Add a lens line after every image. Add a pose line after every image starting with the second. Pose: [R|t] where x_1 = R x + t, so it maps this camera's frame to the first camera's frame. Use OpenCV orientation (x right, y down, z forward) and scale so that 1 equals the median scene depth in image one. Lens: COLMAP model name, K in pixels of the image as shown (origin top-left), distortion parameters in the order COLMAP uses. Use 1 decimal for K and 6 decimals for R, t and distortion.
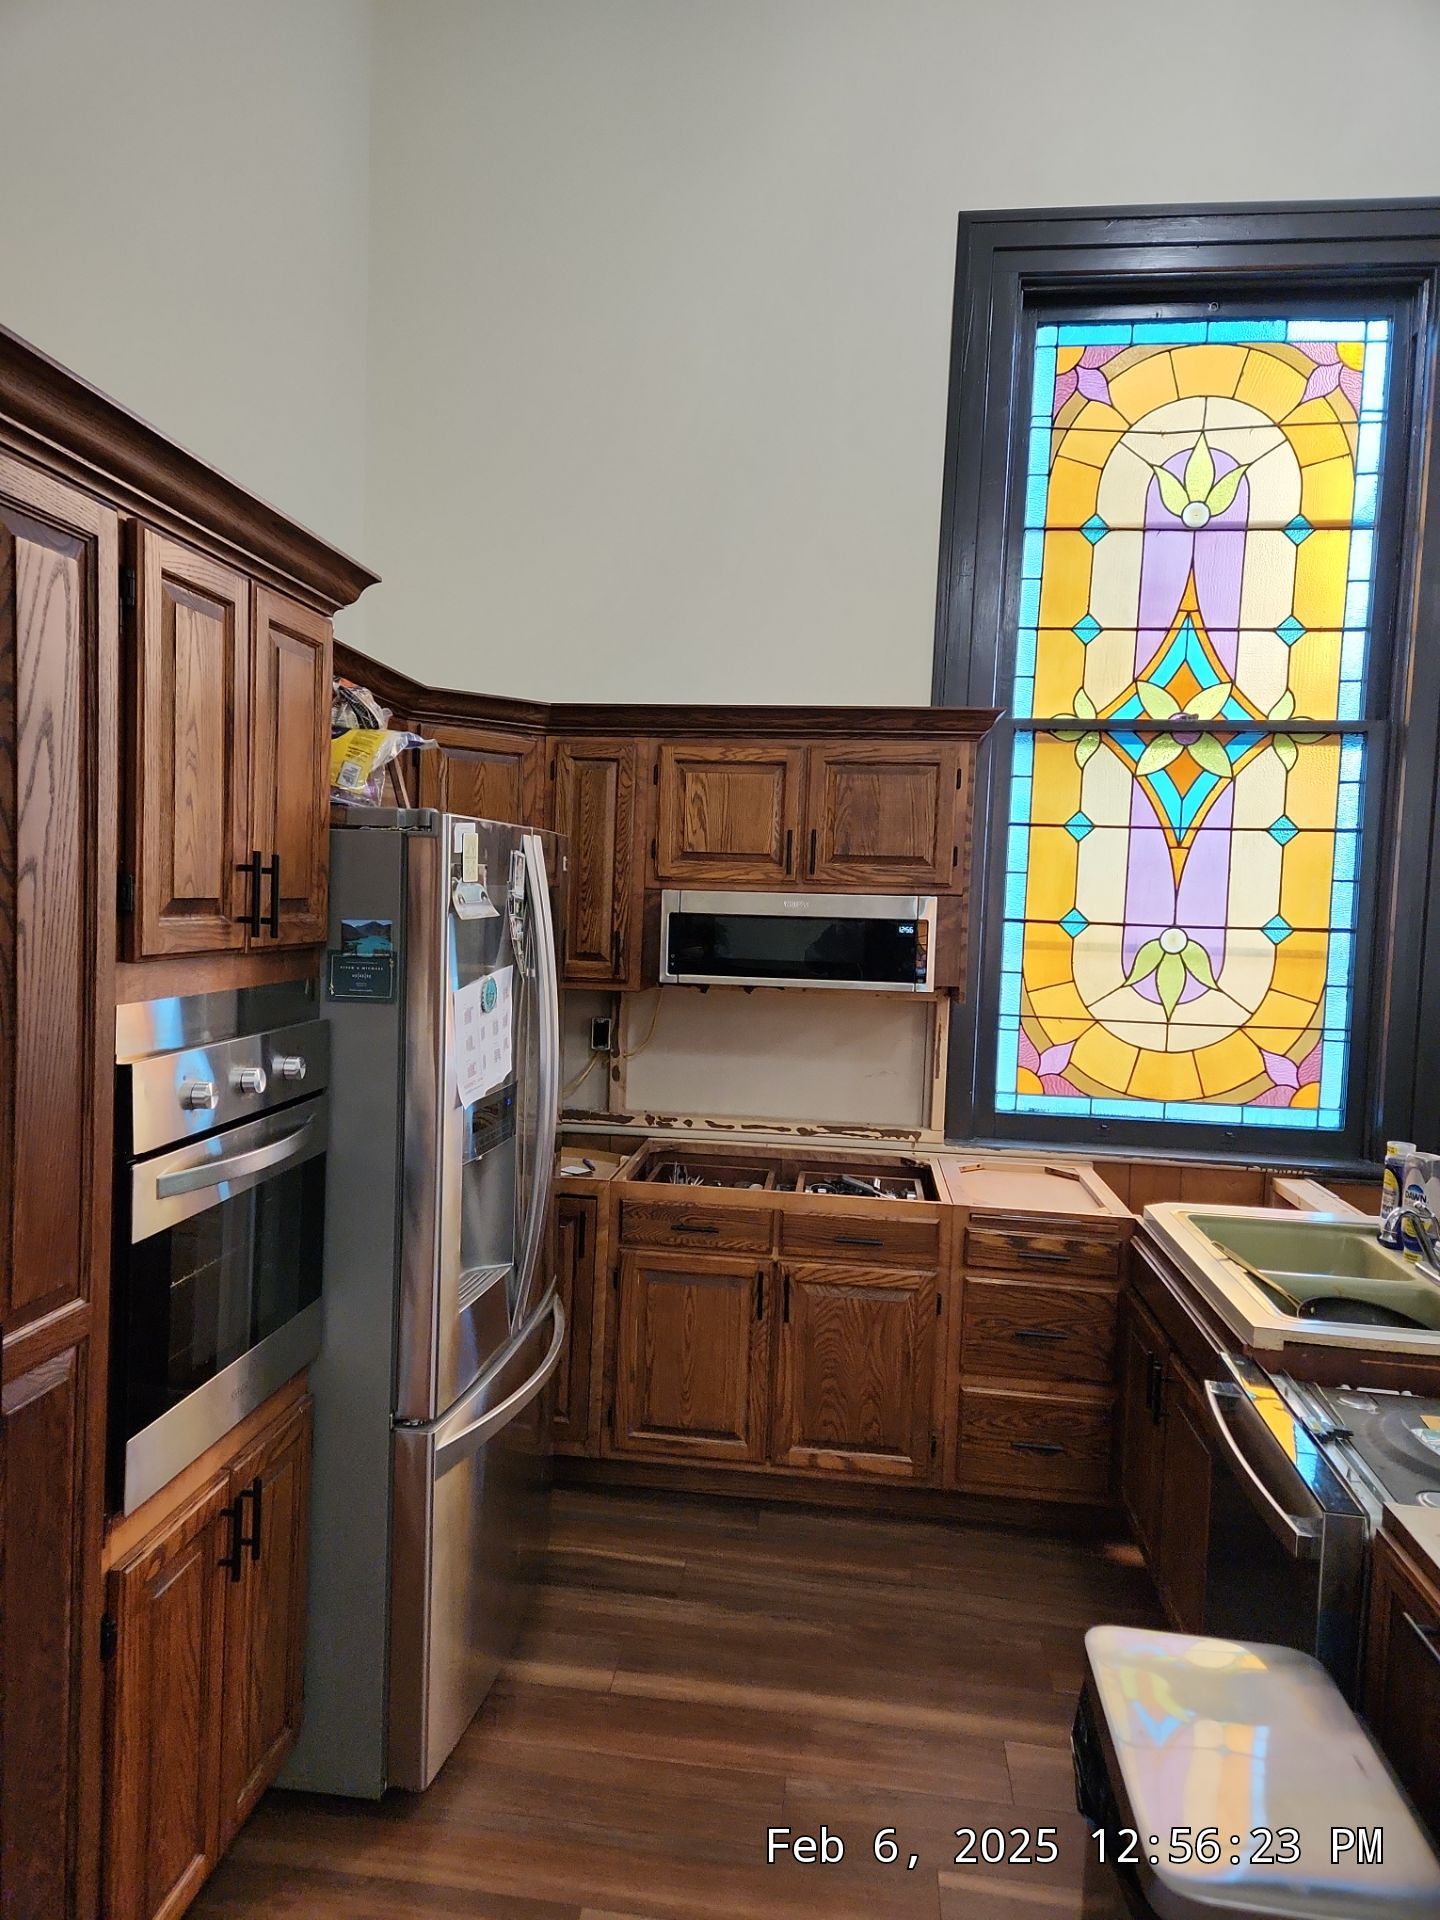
lens RADIAL K [[1270.5, 0, 703.7], [0, 1270.5, 970.1], [0, 0, 1]] dist [0.081155, -0.060261]
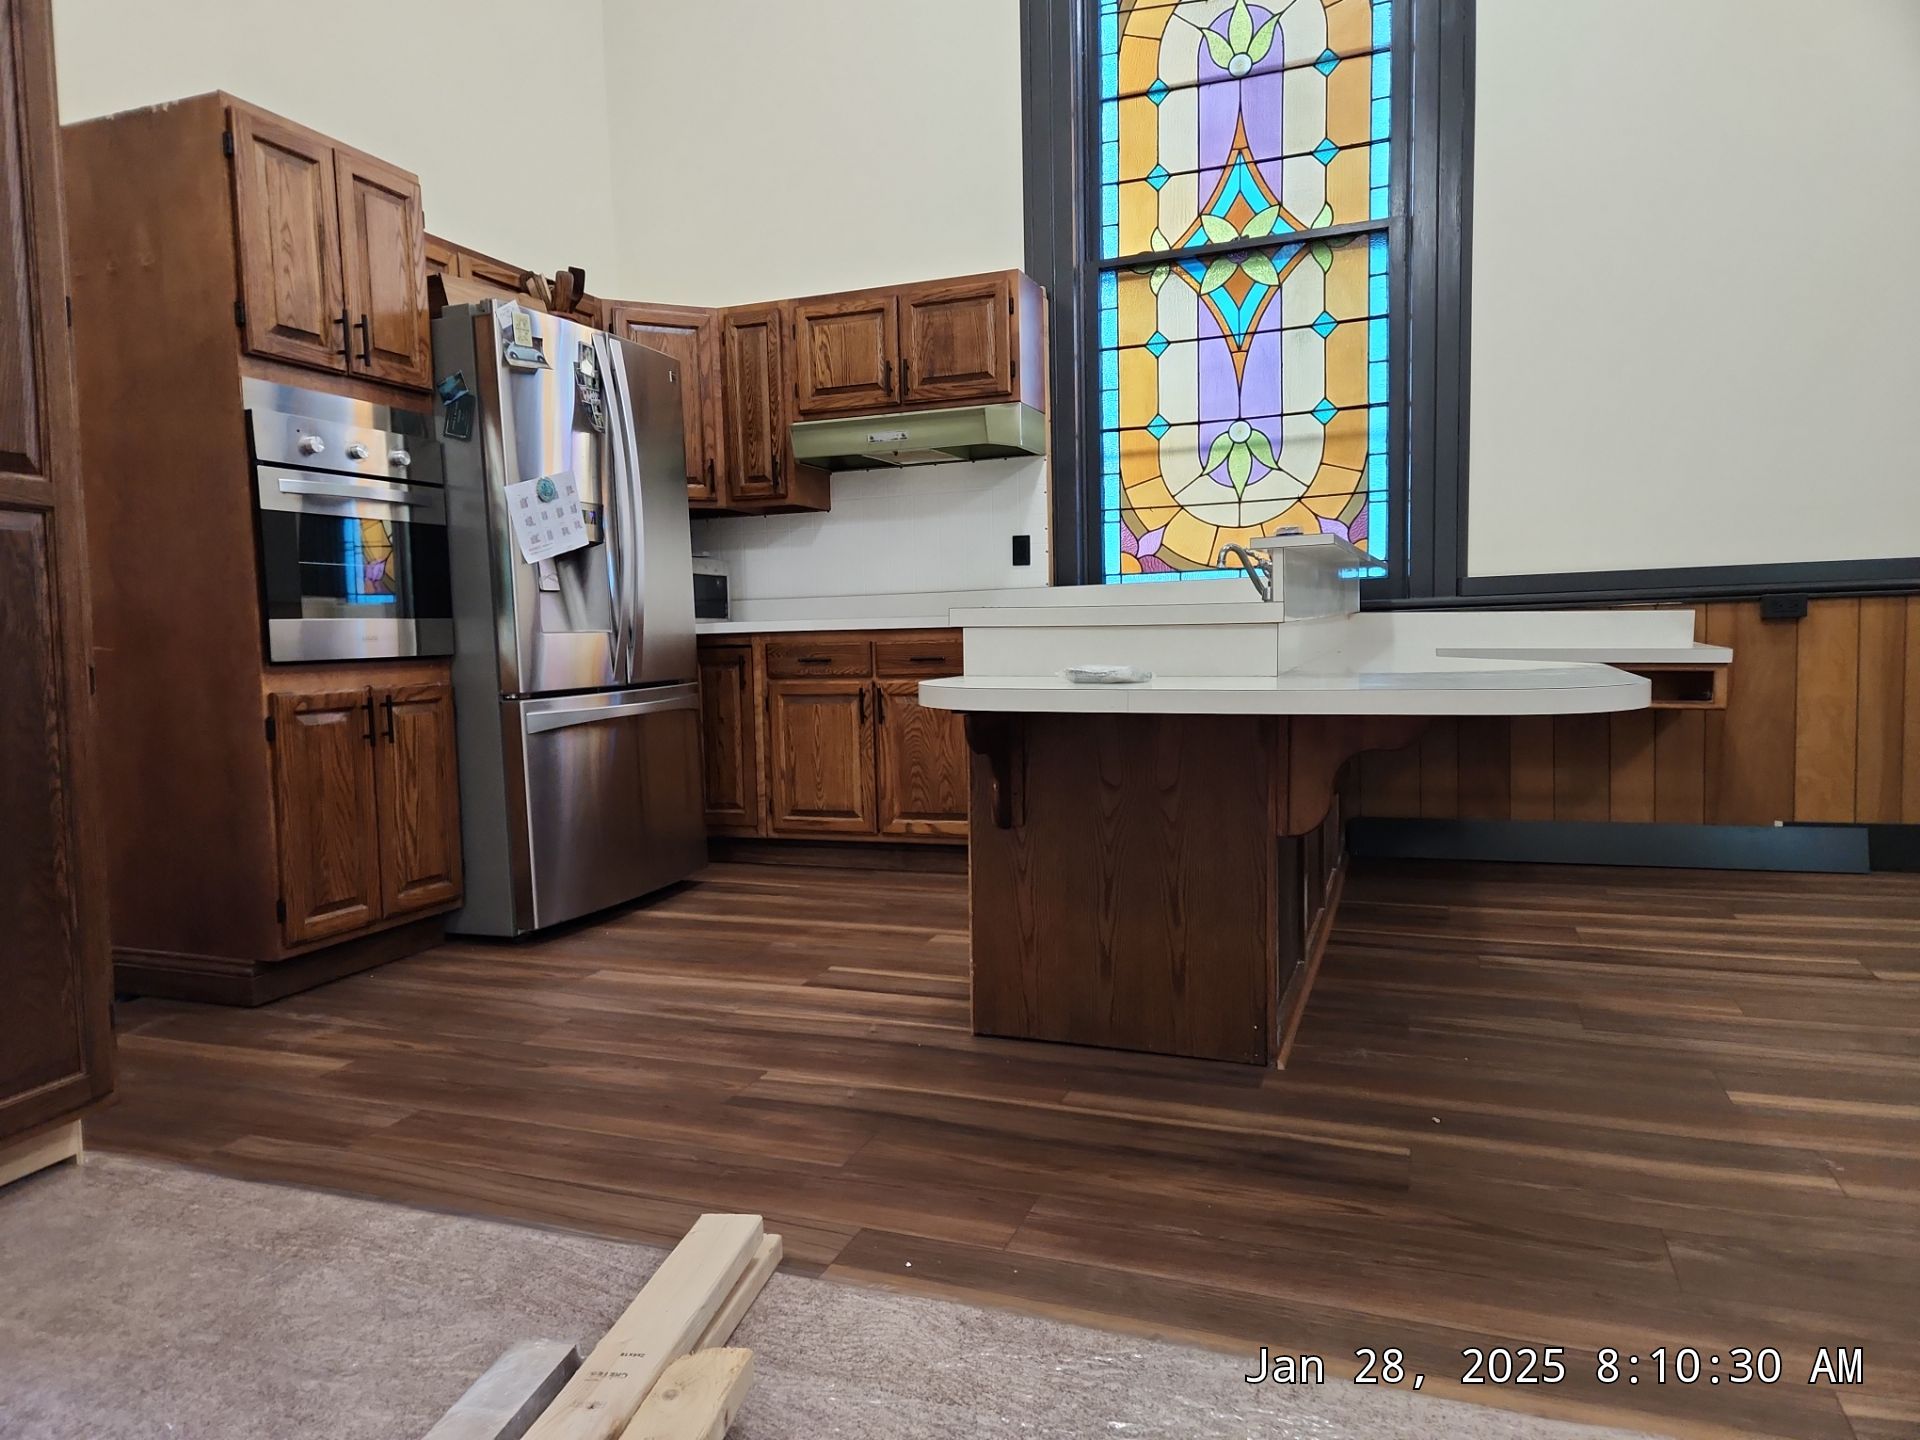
lens RADIAL K [[1270.5, 0, 948.6], [0, 1270.5, 731.0], [0, 0, 1]] dist [0.081155, -0.060261]
pose [[0.968691, -0.045756, -0.244018, 0.413442], [0.050184, 0.998668, 0.011957, 0.245126], [0.243146, -0.023829, 0.969697, -0.242195]]
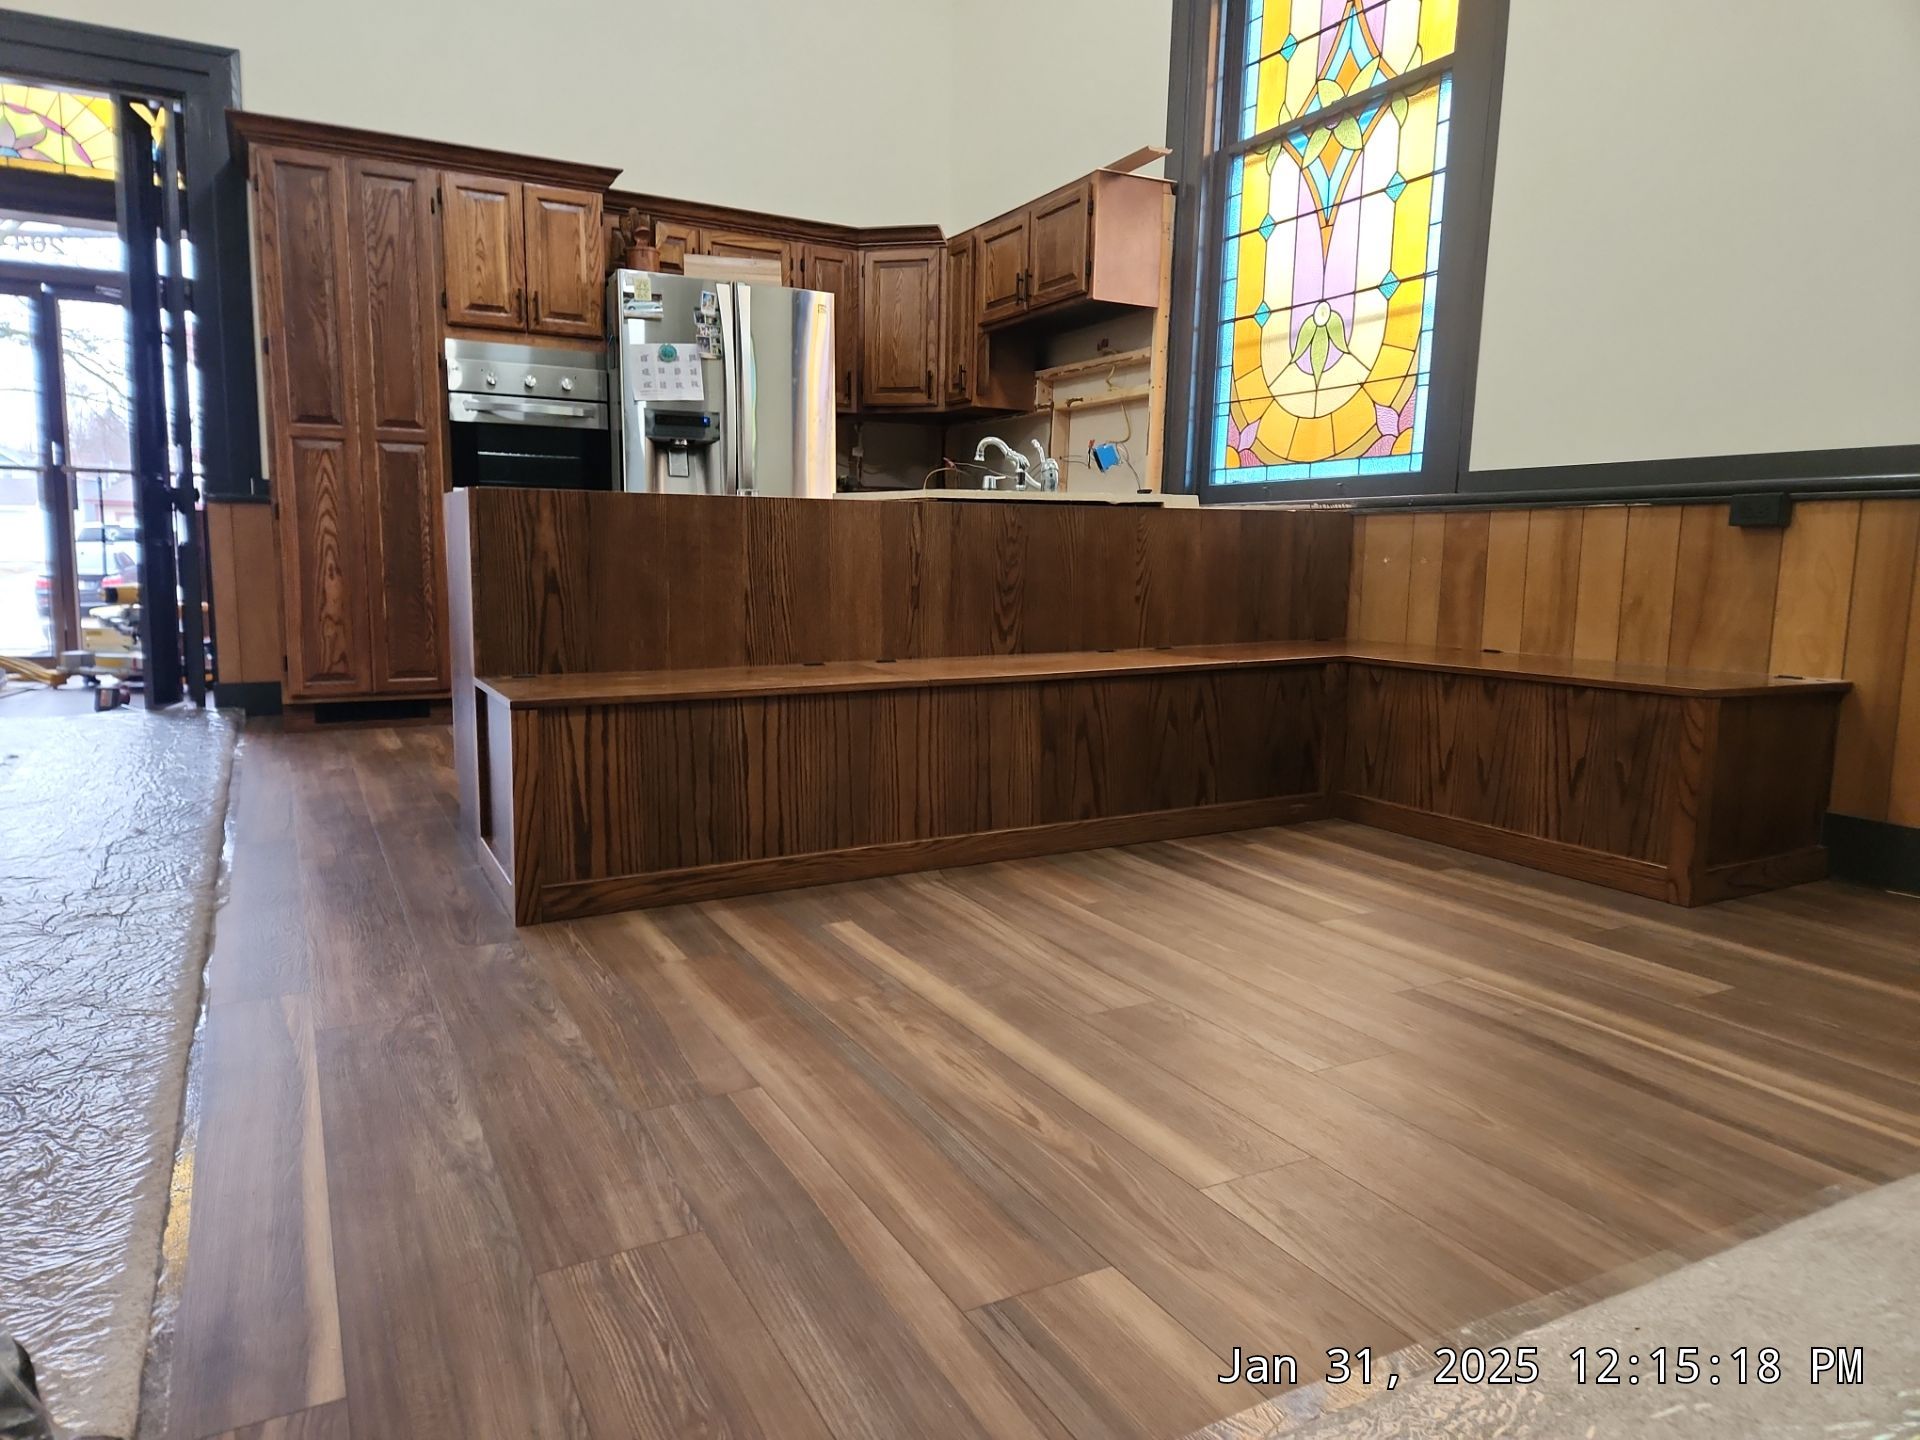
lens RADIAL K [[1270.5, 0, 964.1], [0, 1270.5, 714.8], [0, 0, 1]] dist [0.081155, -0.060261]
pose [[0.573742, 0.080501, -0.815070, 1.220262], [-0.044717, 0.996753, 0.066969, 0.284937], [0.817815, -0.001976, 0.575478, 0.111197]]
